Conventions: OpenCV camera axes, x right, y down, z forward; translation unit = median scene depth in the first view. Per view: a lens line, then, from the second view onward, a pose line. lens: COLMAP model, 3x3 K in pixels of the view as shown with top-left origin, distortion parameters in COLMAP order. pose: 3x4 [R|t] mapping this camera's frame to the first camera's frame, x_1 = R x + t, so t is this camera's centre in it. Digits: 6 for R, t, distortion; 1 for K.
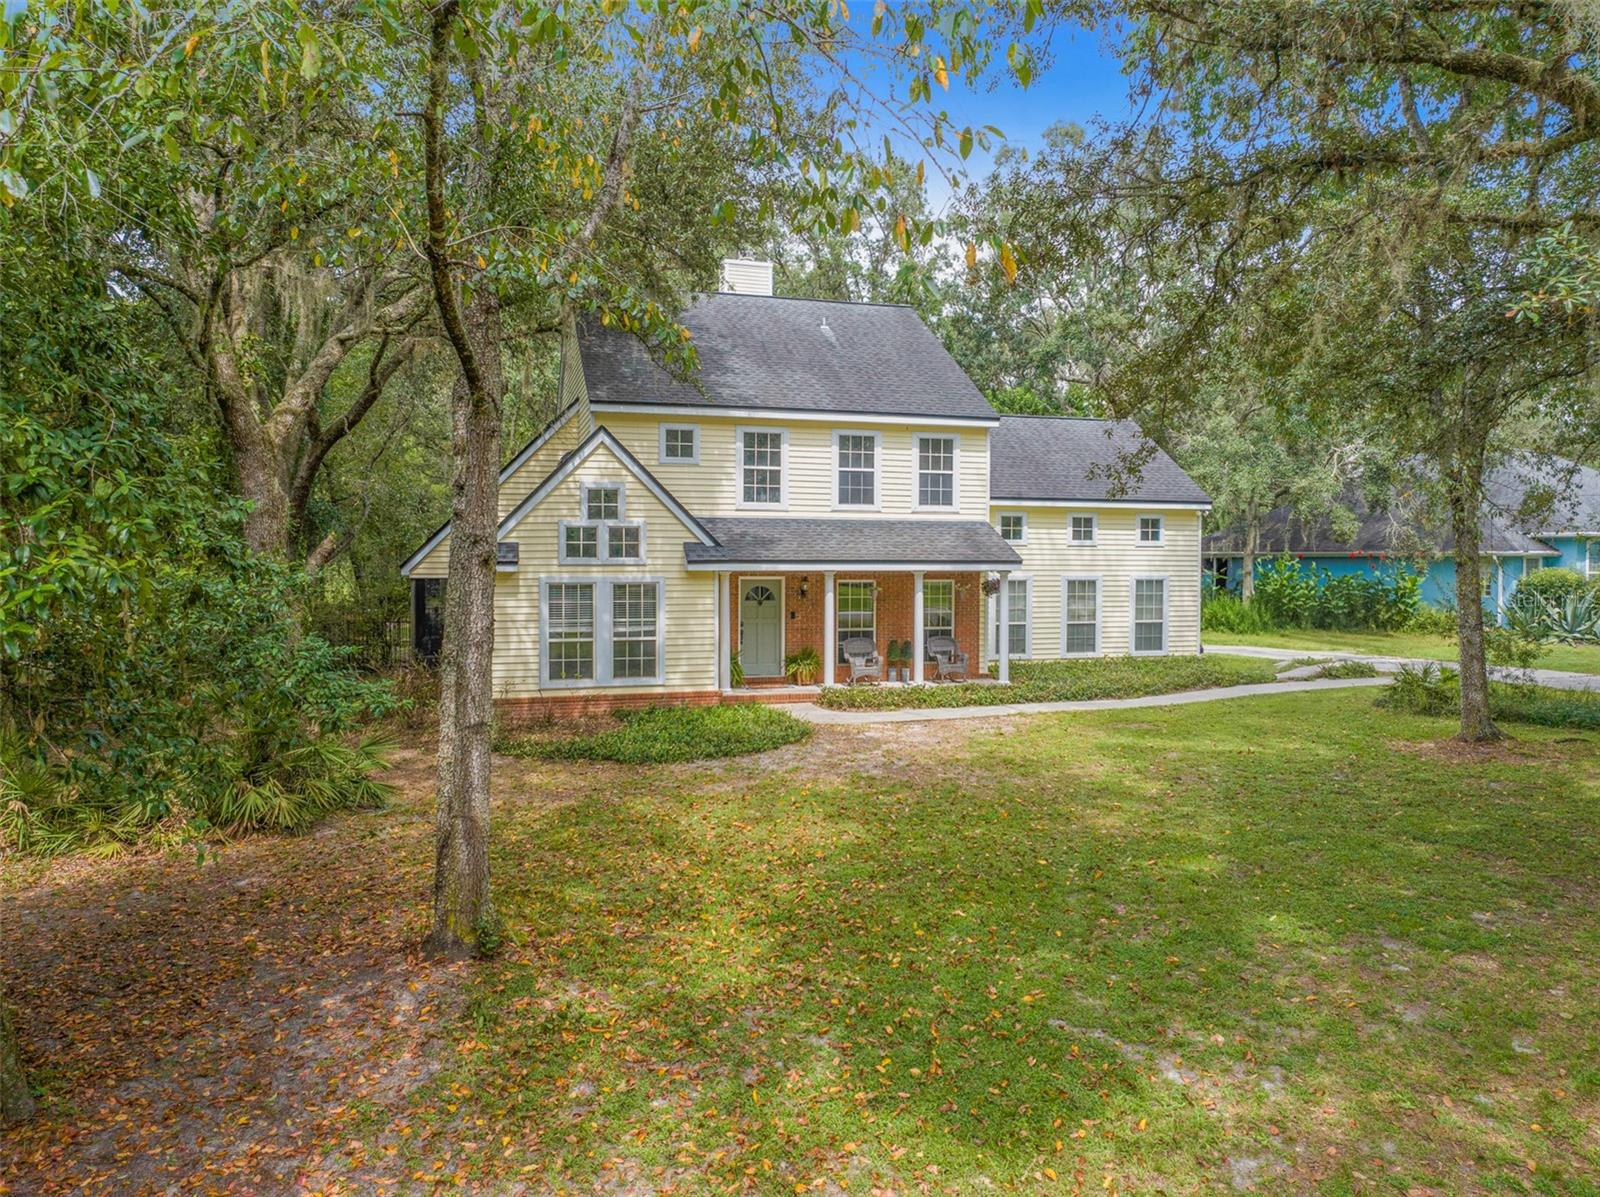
lens RADIAL K [[1110.2, 0, 796.3], [0, 1110.2, 593.8], [0, 0, 1]] dist [-0.035023, -0.006487]
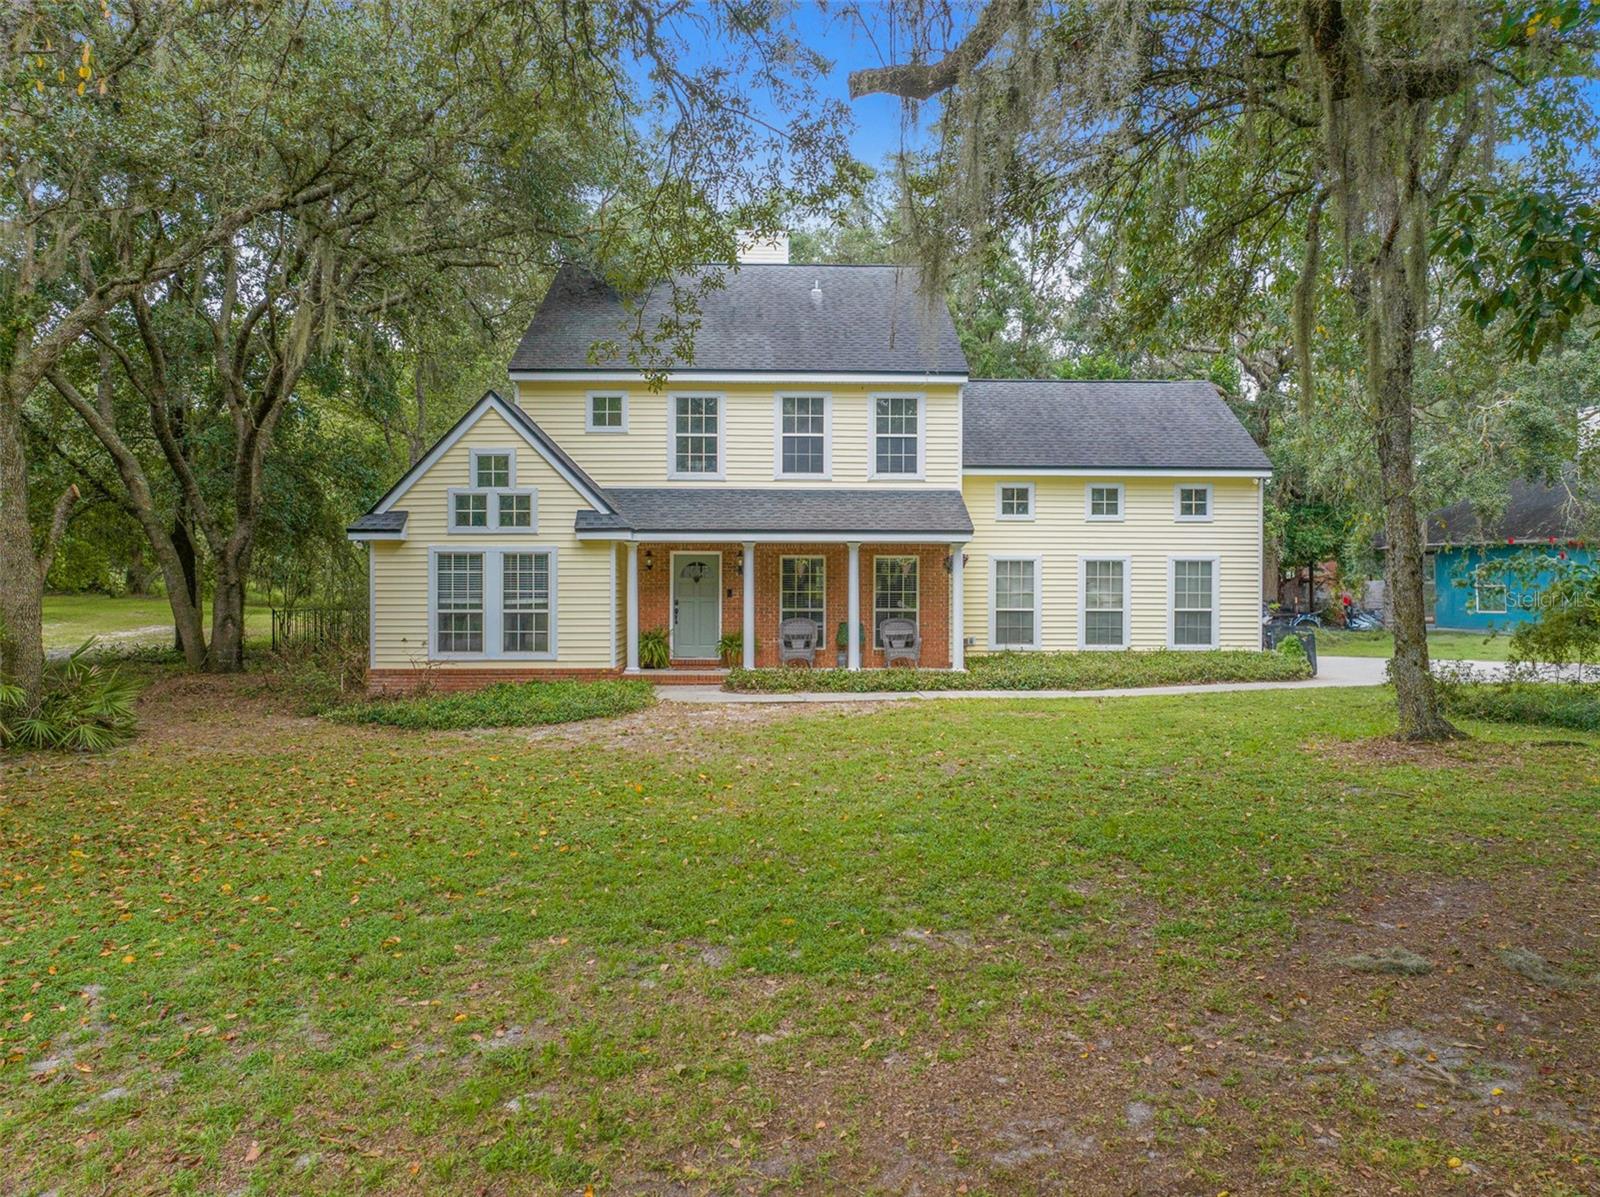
lens RADIAL K [[1110.2, 0, 801.3], [0, 1110.2, 600.6], [0, 0, 1]] dist [-0.035023, -0.006487]
pose [[0.966479, 0.004114, -0.256714, 0.313616], [-0.008165, 0.999858, -0.014717, 0.041465], [0.256617, 0.016320, 0.966375, 0.130019]]
